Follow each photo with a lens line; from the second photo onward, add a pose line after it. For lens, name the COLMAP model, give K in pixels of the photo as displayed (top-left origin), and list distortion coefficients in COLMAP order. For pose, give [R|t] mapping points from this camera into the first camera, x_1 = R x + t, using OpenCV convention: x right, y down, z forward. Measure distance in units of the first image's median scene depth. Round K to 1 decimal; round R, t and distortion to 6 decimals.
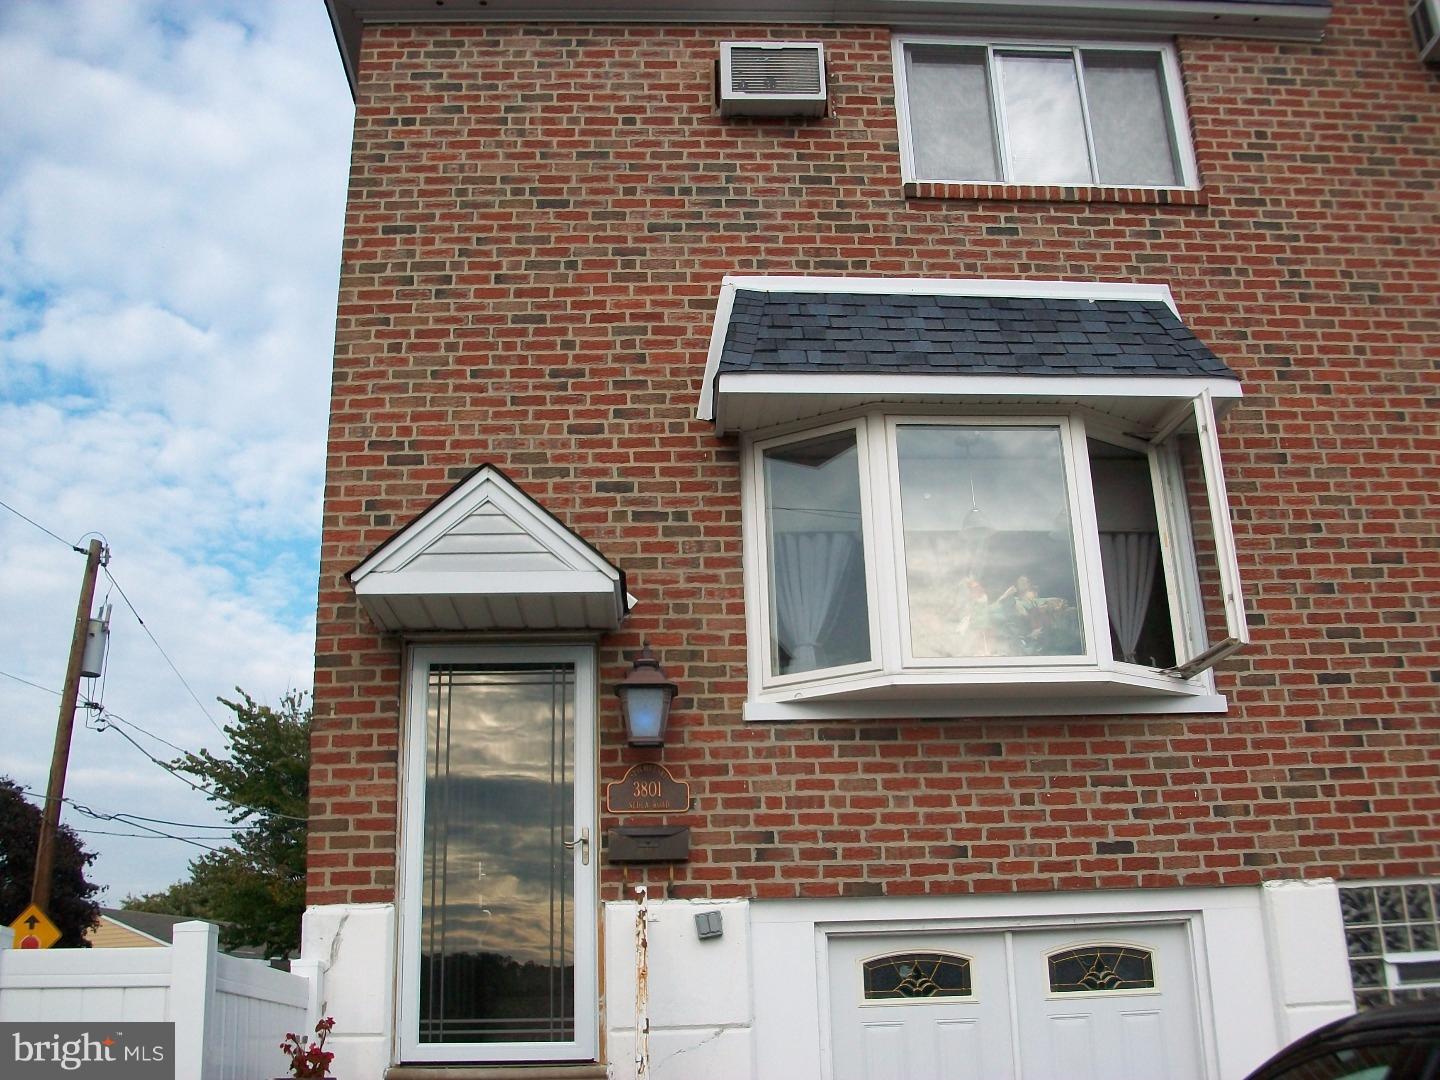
lens RADIAL K [[1417.8, 0, 702.1], [0, 1417.8, 592.8], [0, 0, 1]] dist [-0.119080, 0.000000]
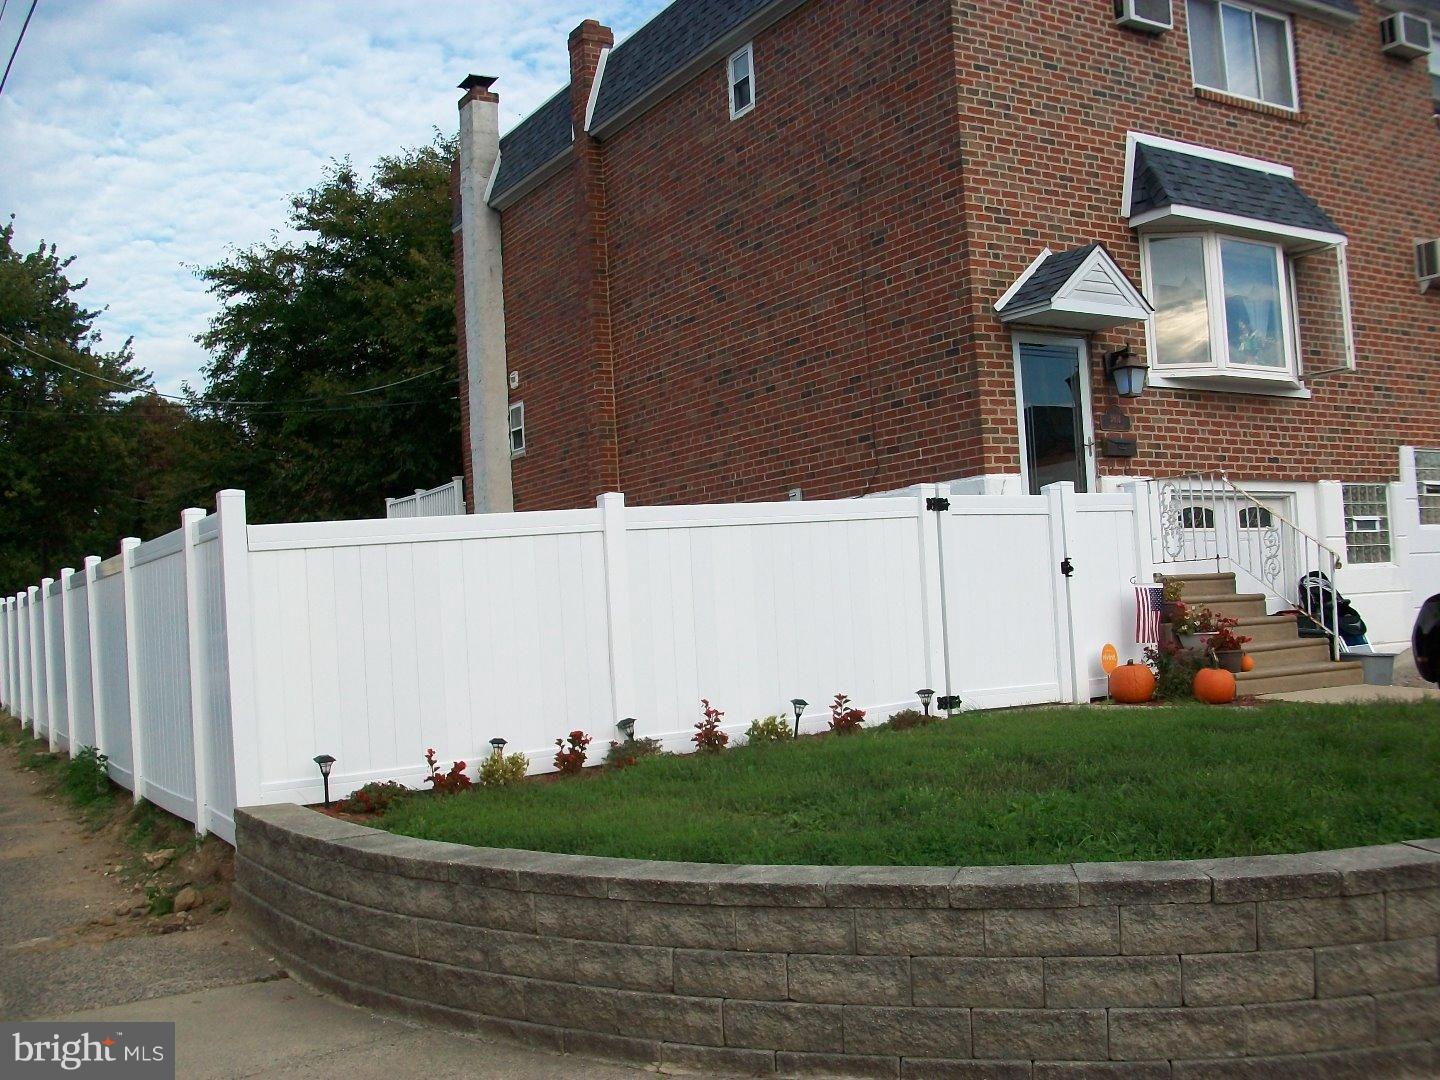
lens RADIAL K [[1417.8, 0, 721.3], [0, 1417.8, 543.4], [0, 0, 1]] dist [-0.119080, 0.000000]
pose [[0.886642, 0.010206, 0.462344, -1.361361], [-0.127519, 0.966393, 0.223212, -0.054287], [-0.444527, -0.256867, 0.858146, -0.435816]]
